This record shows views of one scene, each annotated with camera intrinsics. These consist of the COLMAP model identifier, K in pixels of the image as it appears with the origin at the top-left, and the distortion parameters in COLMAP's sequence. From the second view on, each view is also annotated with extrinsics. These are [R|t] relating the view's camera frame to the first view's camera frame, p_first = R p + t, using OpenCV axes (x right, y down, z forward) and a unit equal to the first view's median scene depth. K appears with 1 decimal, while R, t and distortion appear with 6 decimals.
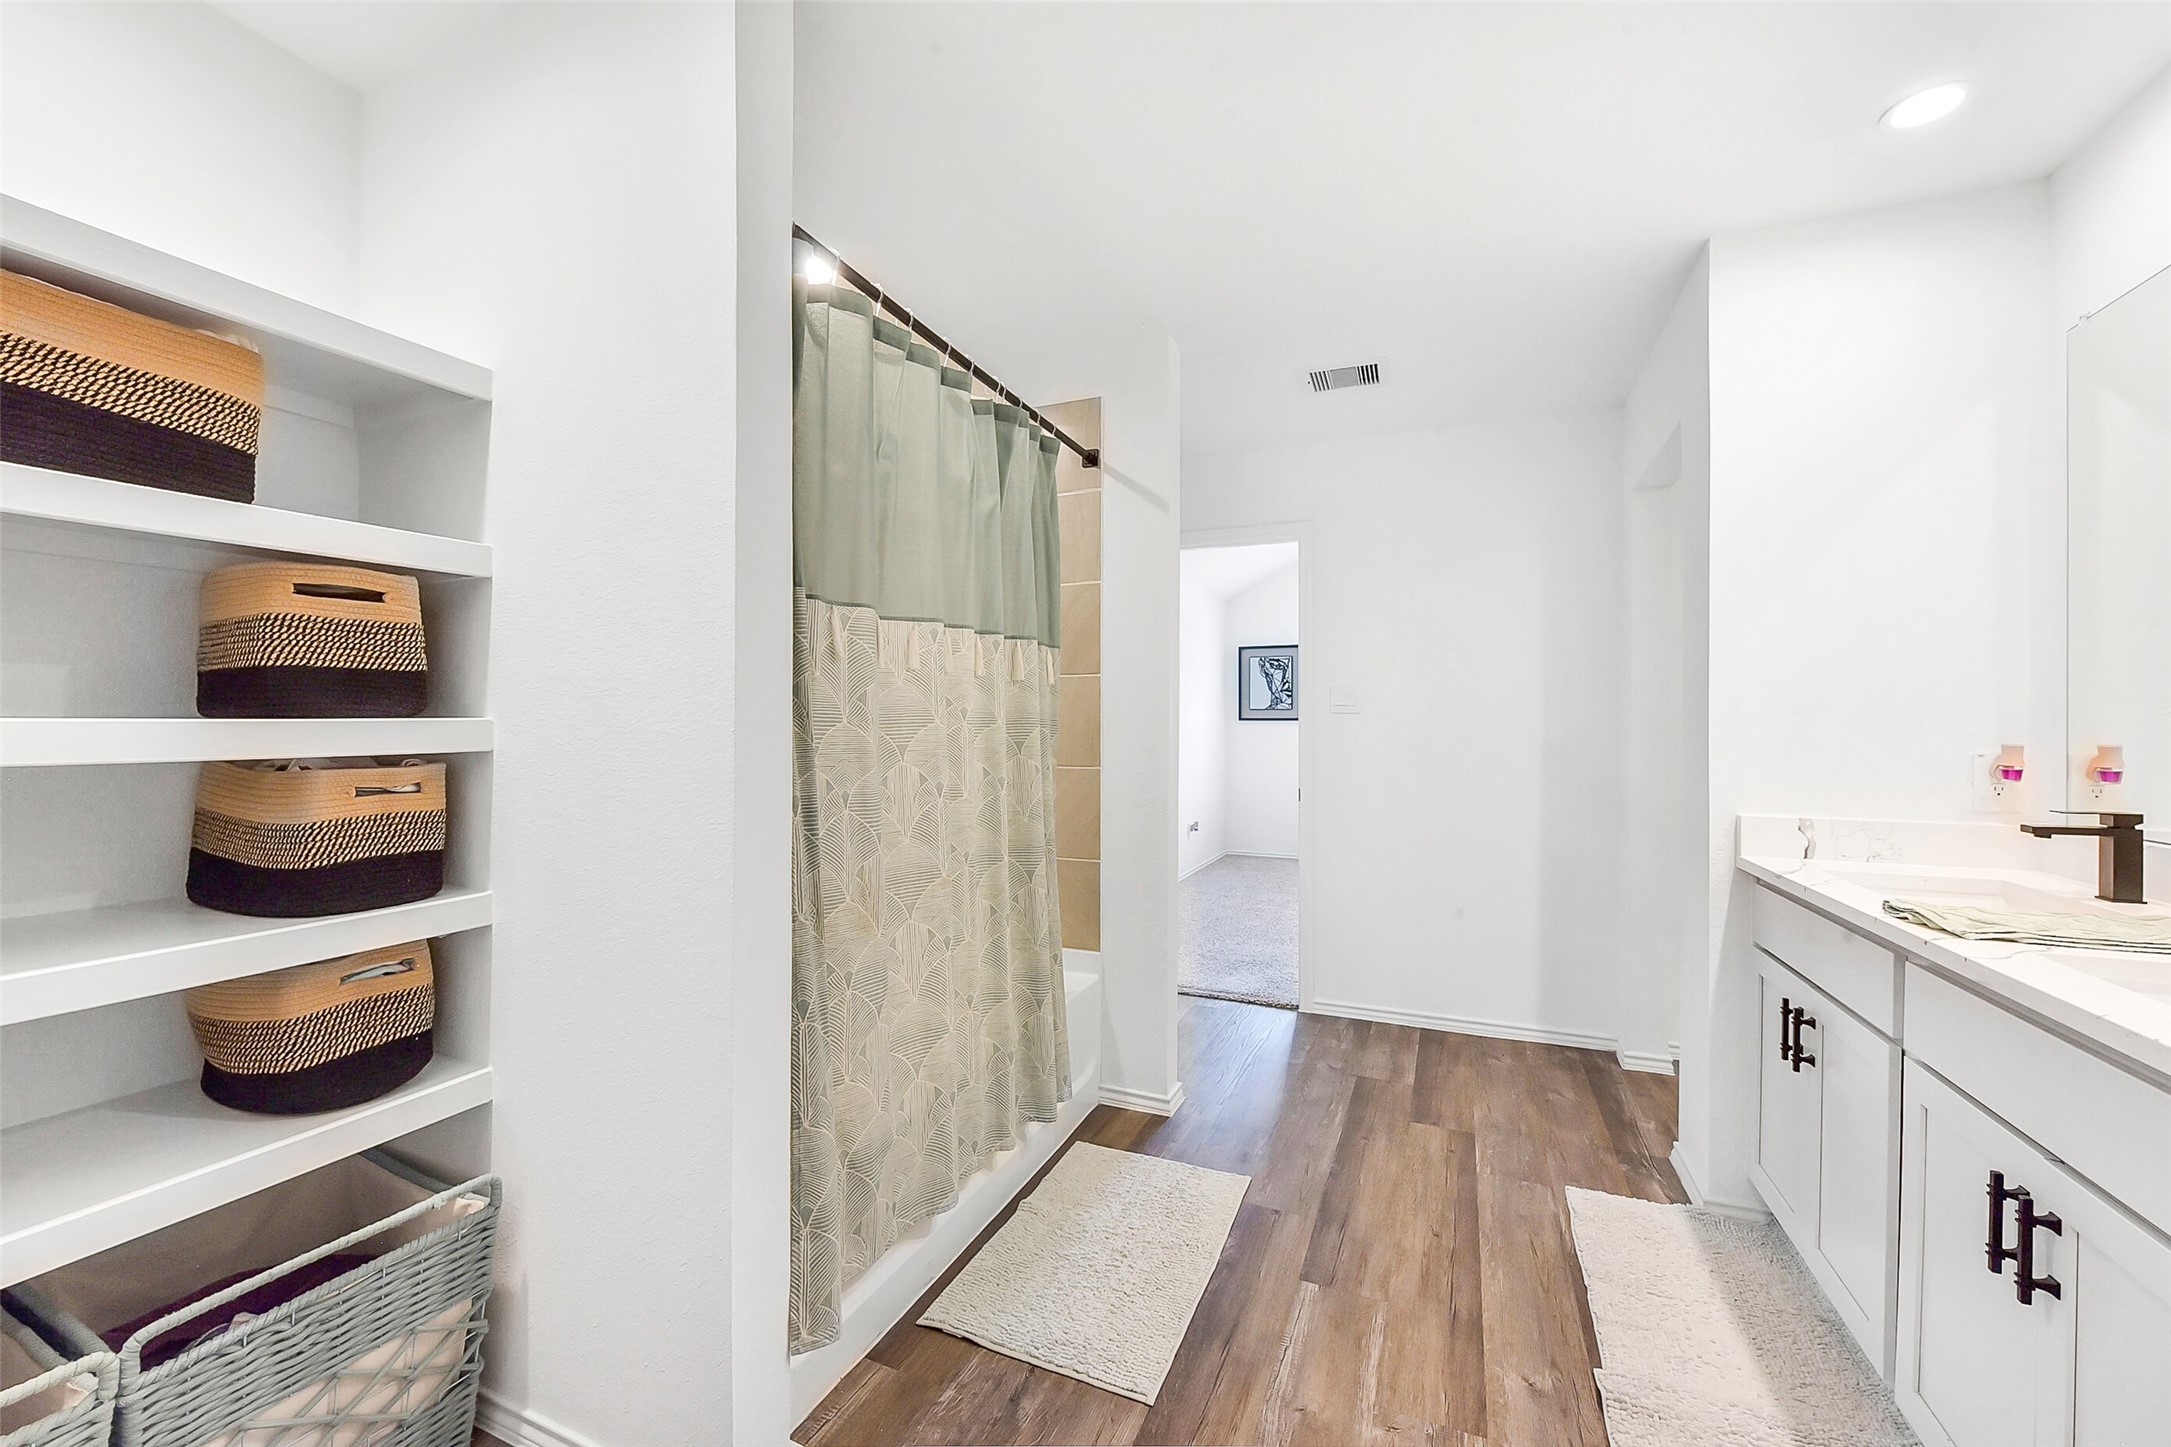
lens RADIAL K [[882.2, 0, 1079.7], [0, 882.2, 728.1], [0, 0, 1]] dist [0.000137, -0.000008]
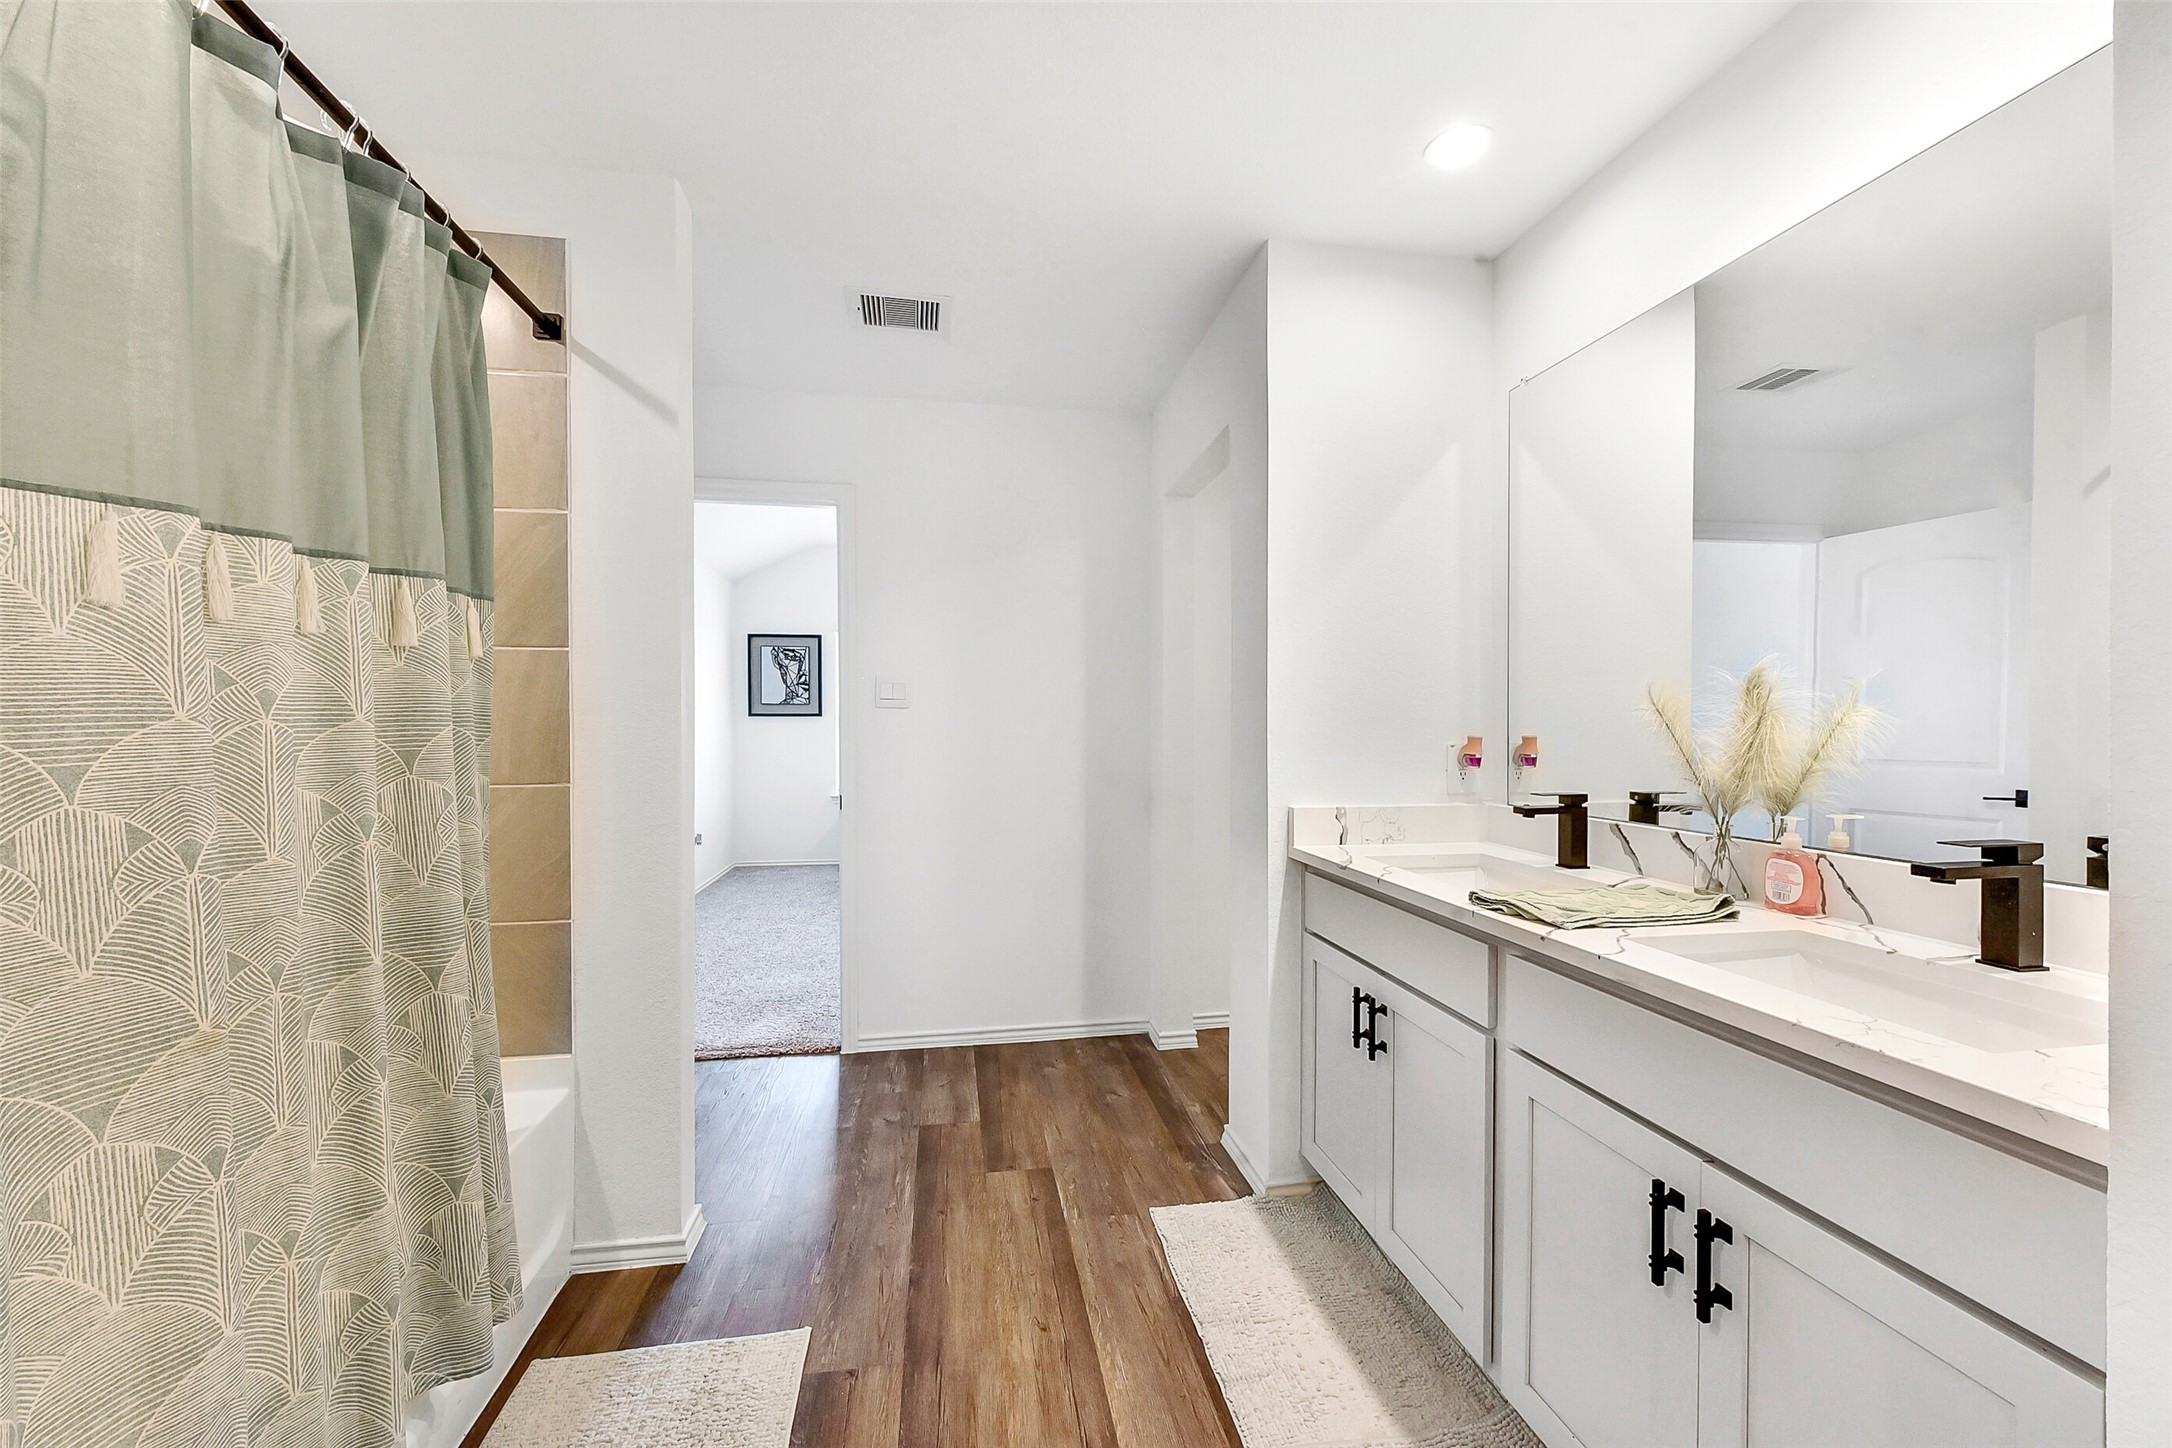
lens RADIAL K [[844.5, 0, 1082.0], [0, 844.5, 728.0], [0, 0, 1]] dist [0.003697, -0.001877]
pose [[0.840986, -0.007425, 0.541005, 0.004097], [0.004925, 0.999969, 0.006068, -0.001252], [-0.541034, -0.002438, 0.840997, 0.294108]]
